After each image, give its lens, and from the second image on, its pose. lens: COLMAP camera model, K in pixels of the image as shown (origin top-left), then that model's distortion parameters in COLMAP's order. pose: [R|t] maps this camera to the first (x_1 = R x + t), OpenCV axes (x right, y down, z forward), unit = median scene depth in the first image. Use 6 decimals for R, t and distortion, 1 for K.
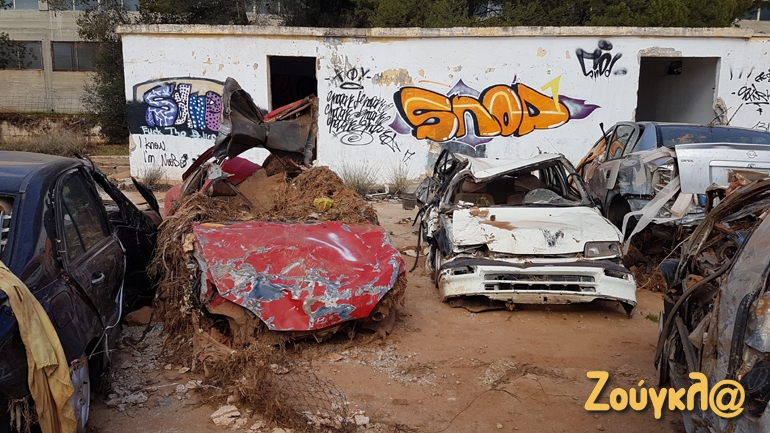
lens RADIAL K [[645.1, 0, 370.1], [0, 645.1, 217.5], [0, 0, 1]] dist [0.335891, -0.659007]
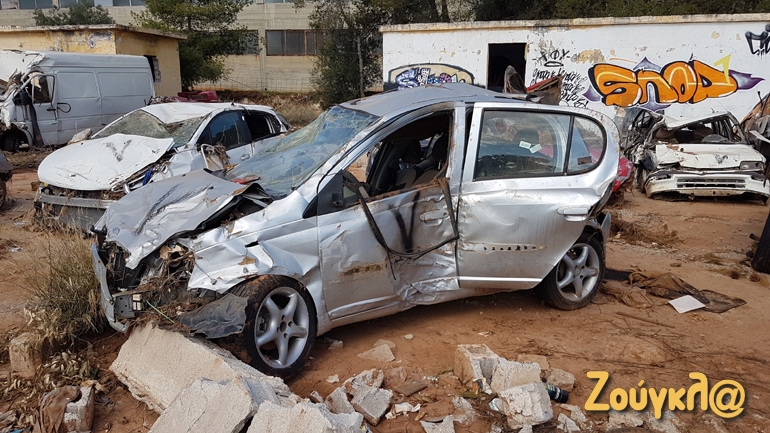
lens RADIAL K [[594.7, 0, 390.6], [0, 594.7, 226.0], [0, 0, 1]] dist [0.088322, -0.152868]
pose [[0.974393, 0.039189, -0.221411, -0.067289], [-0.023650, 0.997095, 0.072404, 0.037259], [0.223605, -0.065313, 0.972489, -0.236102]]
